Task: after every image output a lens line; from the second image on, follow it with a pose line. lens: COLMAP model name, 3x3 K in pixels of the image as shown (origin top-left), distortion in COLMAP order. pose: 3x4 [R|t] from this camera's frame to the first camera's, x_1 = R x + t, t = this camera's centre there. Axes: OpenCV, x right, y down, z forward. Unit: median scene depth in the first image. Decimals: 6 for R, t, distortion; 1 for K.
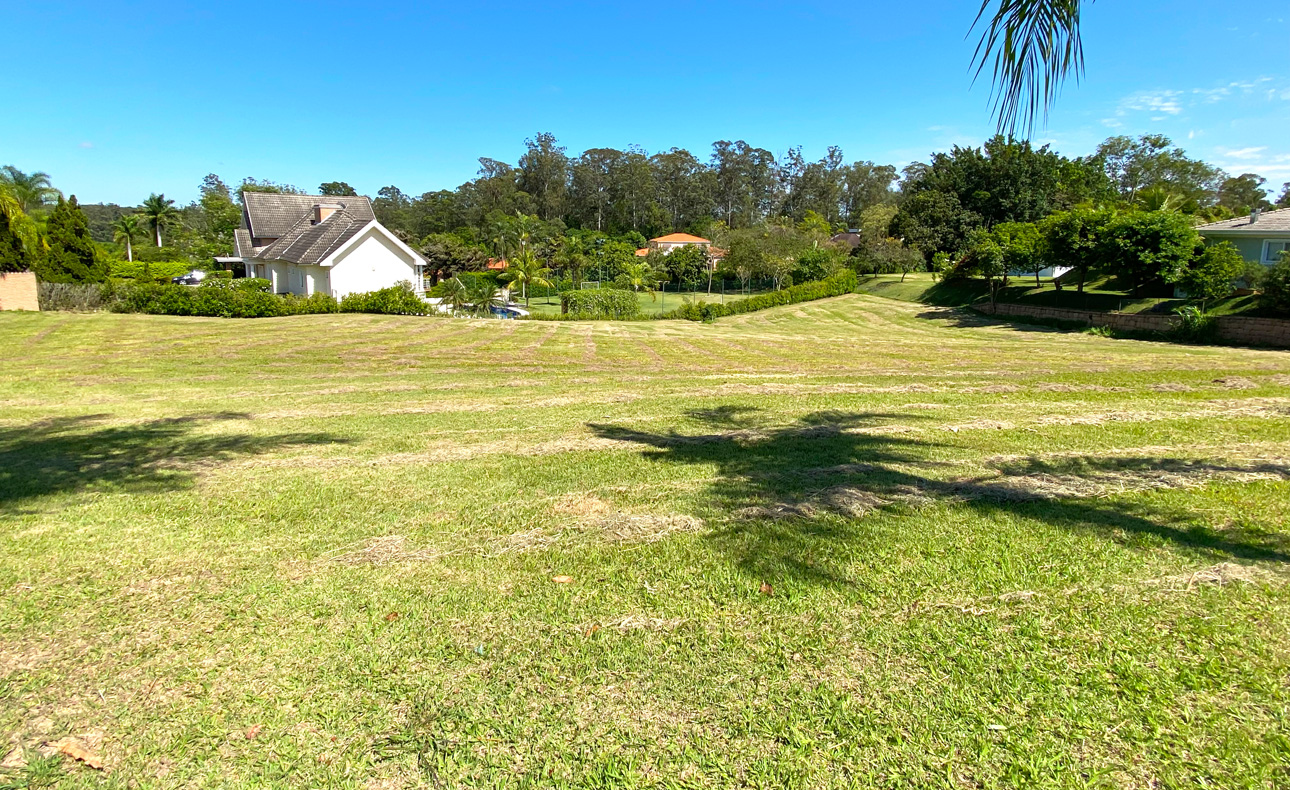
lens RADIAL K [[604.3, 0, 641.2], [0, 604.3, 318.3], [0, 0, 1]] dist [0.065564, -0.058503]
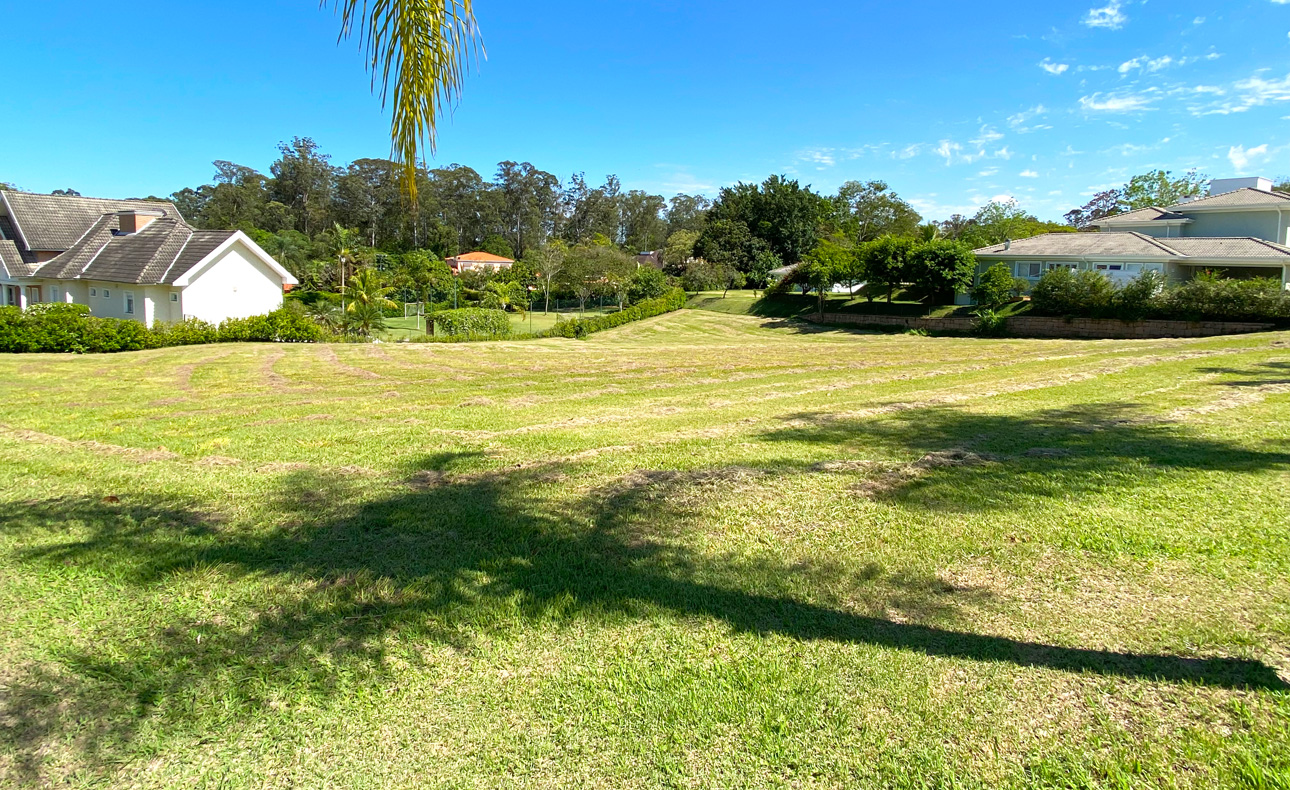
lens RADIAL K [[604.3, 0, 641.2], [0, 604.3, 318.3], [0, 0, 1]] dist [0.065564, -0.058503]
pose [[0.926176, -0.027164, 0.376112, -0.172148], [0.040044, 0.998847, -0.026469, 0.002035], [-0.374960, 0.039576, 0.926196, 0.017833]]
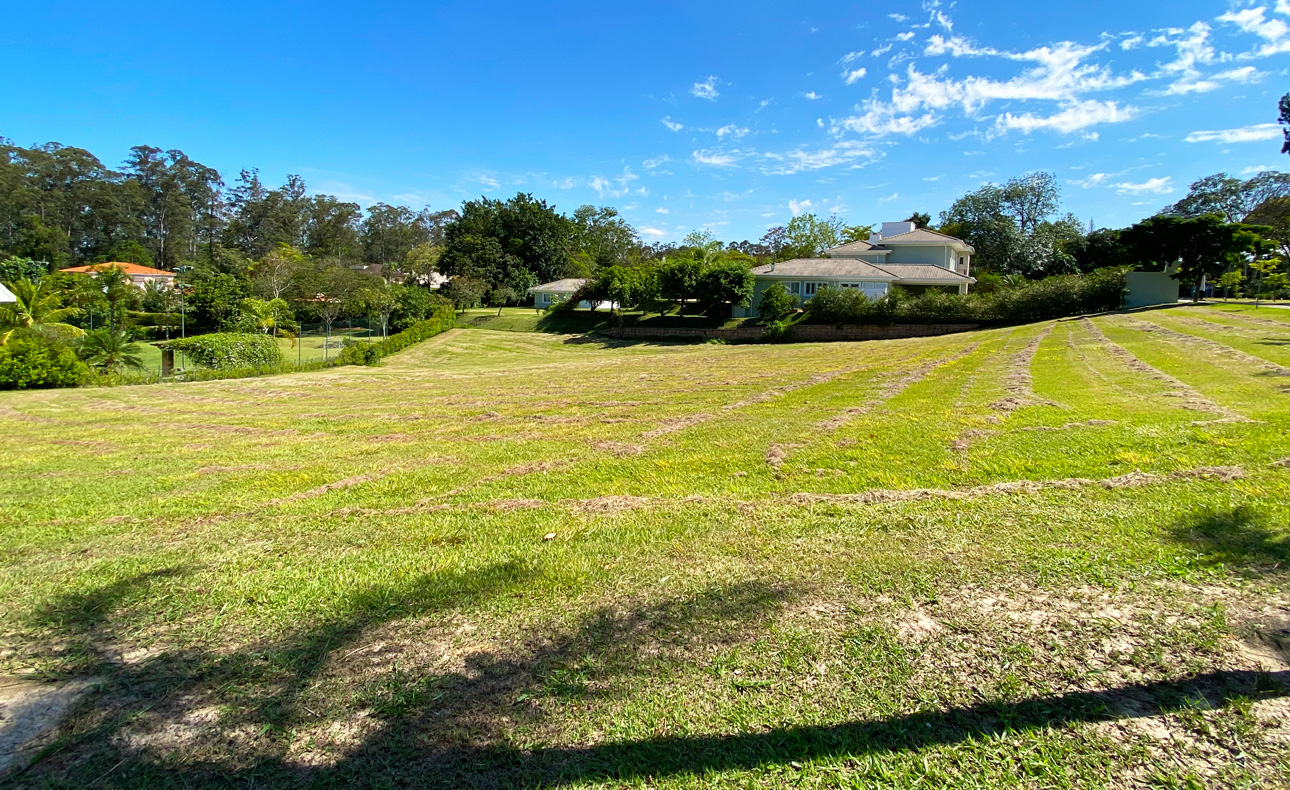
lens RADIAL K [[604.3, 0, 641.2], [0, 604.3, 318.3], [0, 0, 1]] dist [0.065564, -0.058503]
pose [[0.628527, -0.032060, 0.777127, -0.314463], [0.082014, 0.996312, -0.025229, -0.007873], [-0.773452, 0.079592, 0.628838, 0.143085]]
